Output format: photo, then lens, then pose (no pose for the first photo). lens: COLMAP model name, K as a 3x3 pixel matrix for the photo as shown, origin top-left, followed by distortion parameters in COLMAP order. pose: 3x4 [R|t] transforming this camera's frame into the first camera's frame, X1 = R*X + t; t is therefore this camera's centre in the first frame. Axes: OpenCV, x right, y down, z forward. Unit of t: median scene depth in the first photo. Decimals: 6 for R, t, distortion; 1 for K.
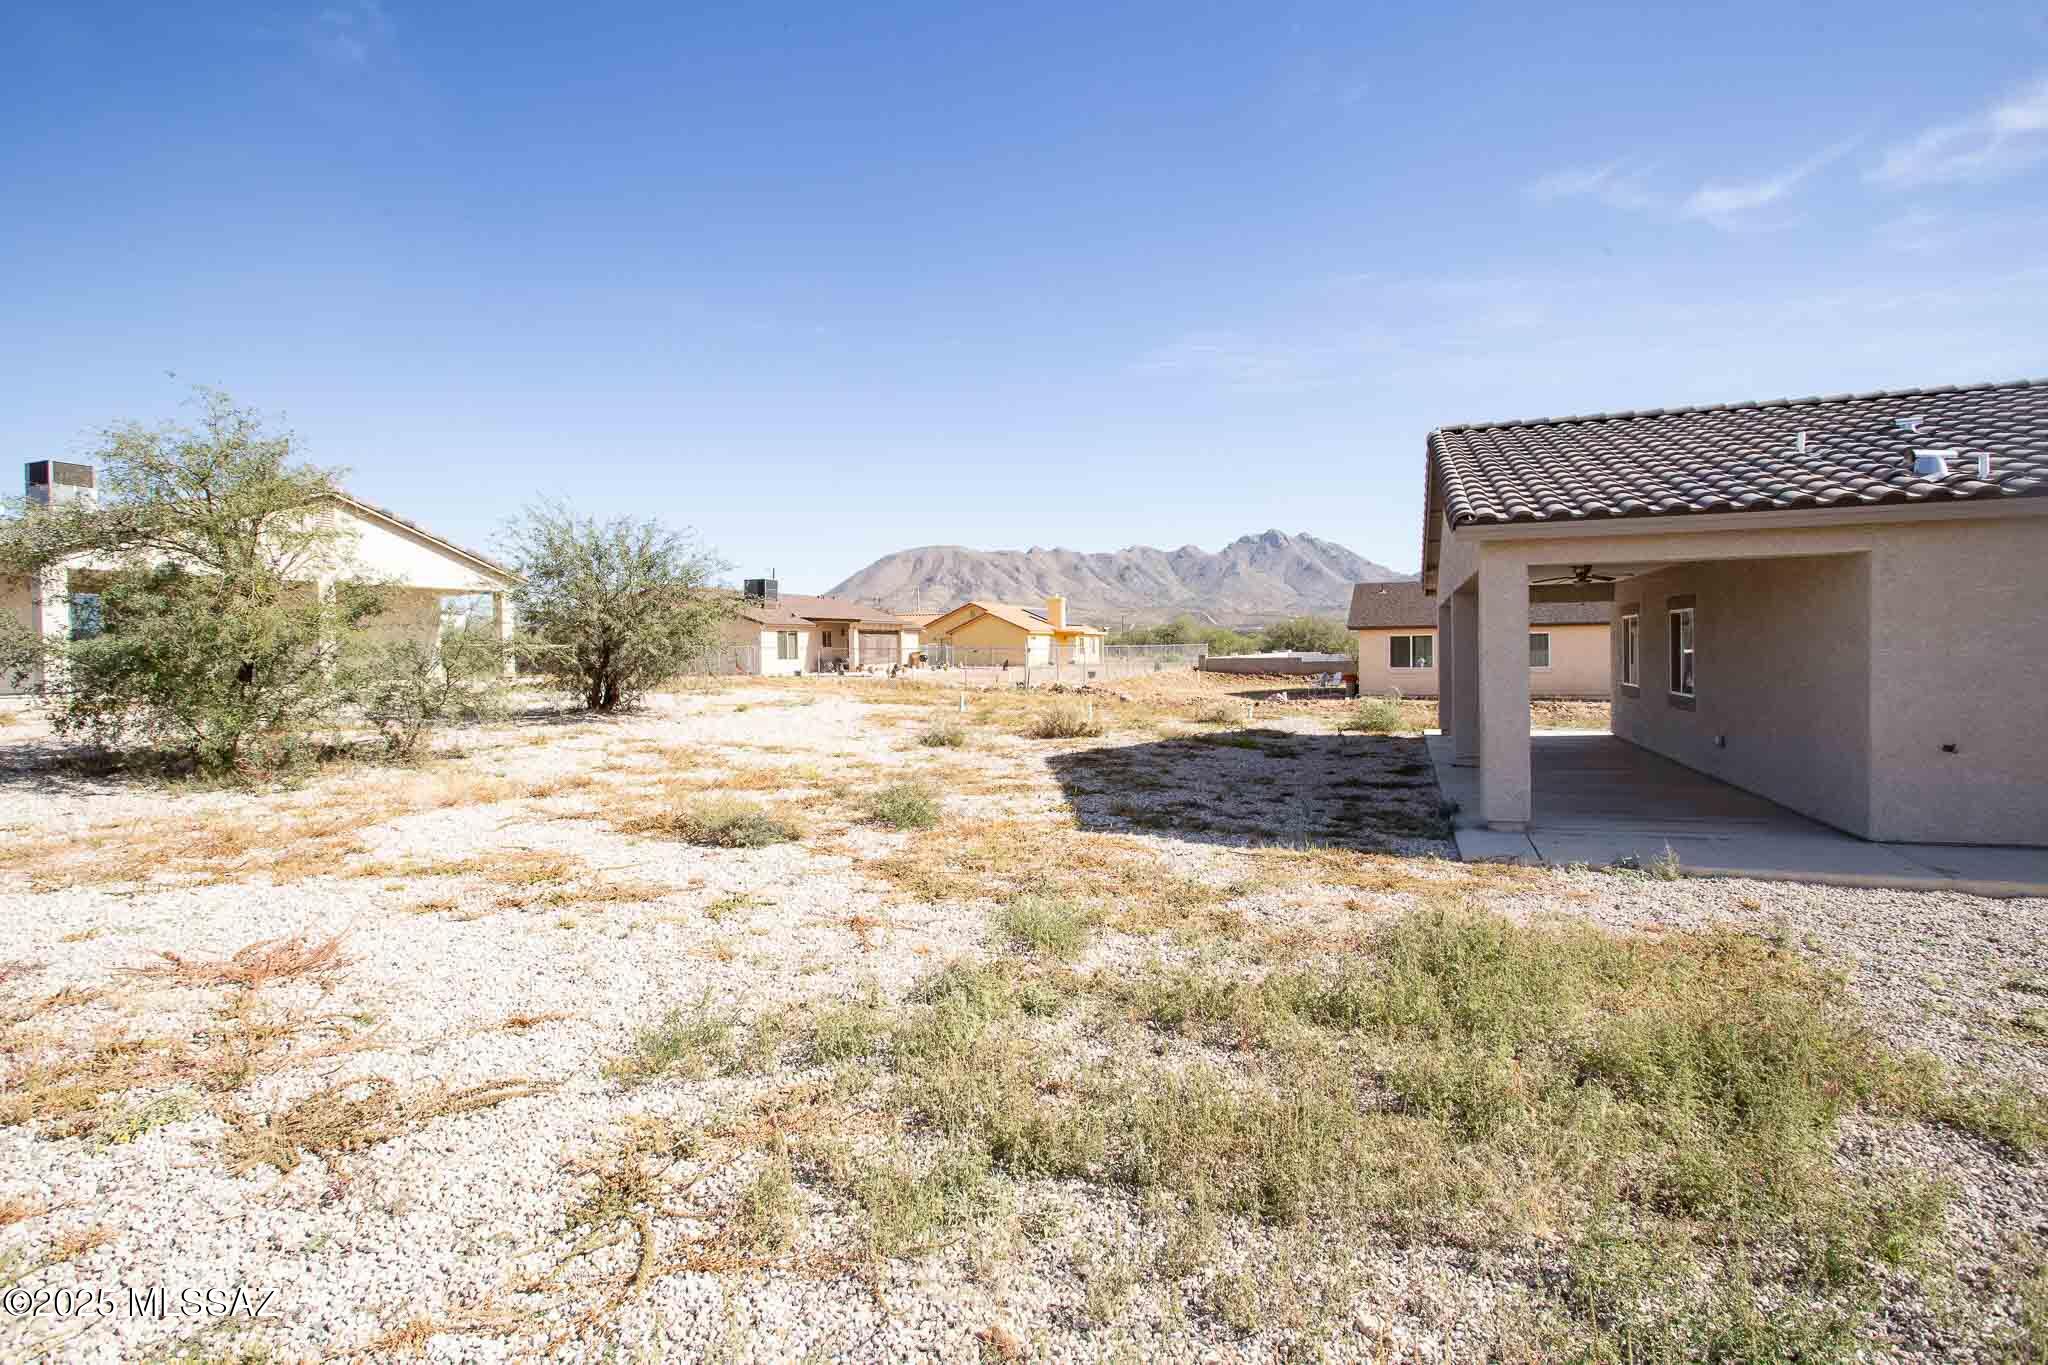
lens RADIAL K [[990.1, 0, 1028.8], [0, 990.1, 675.1], [0, 0, 1]] dist [-0.090877, 0.035052]
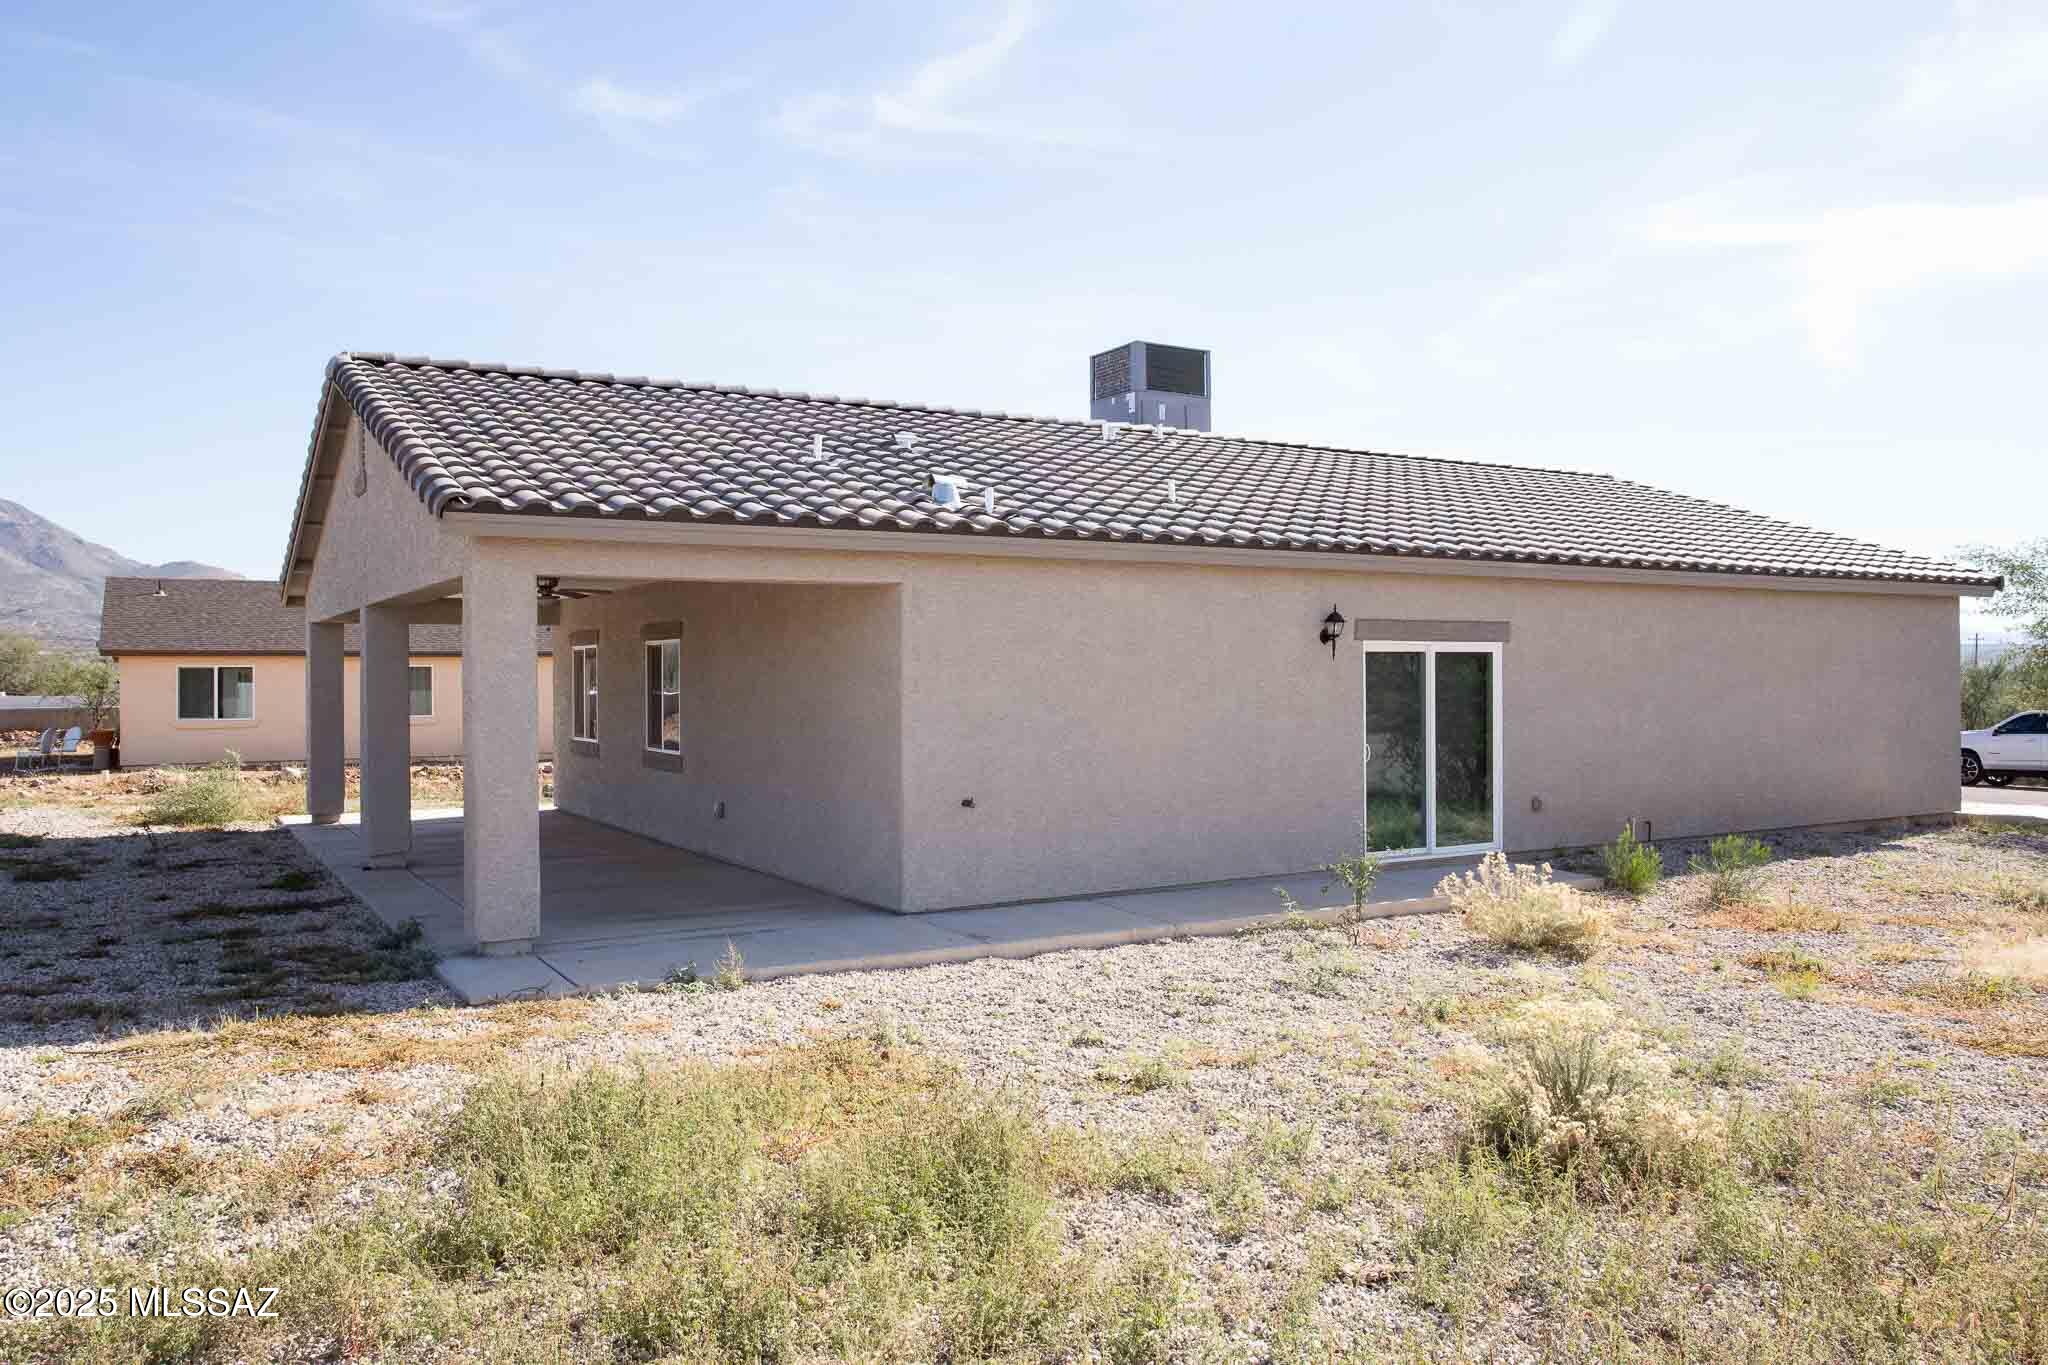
lens RADIAL K [[1502.1, 0, 1022.7], [0, 1502.1, 661.2], [0, 0, 1]] dist [-0.009015, 0.007529]
pose [[0.619852, 0.021070, 0.784436, -0.132414], [0.013795, 0.999192, -0.037740, -0.003721], [-0.784598, 0.034215, 0.619060, 0.037898]]
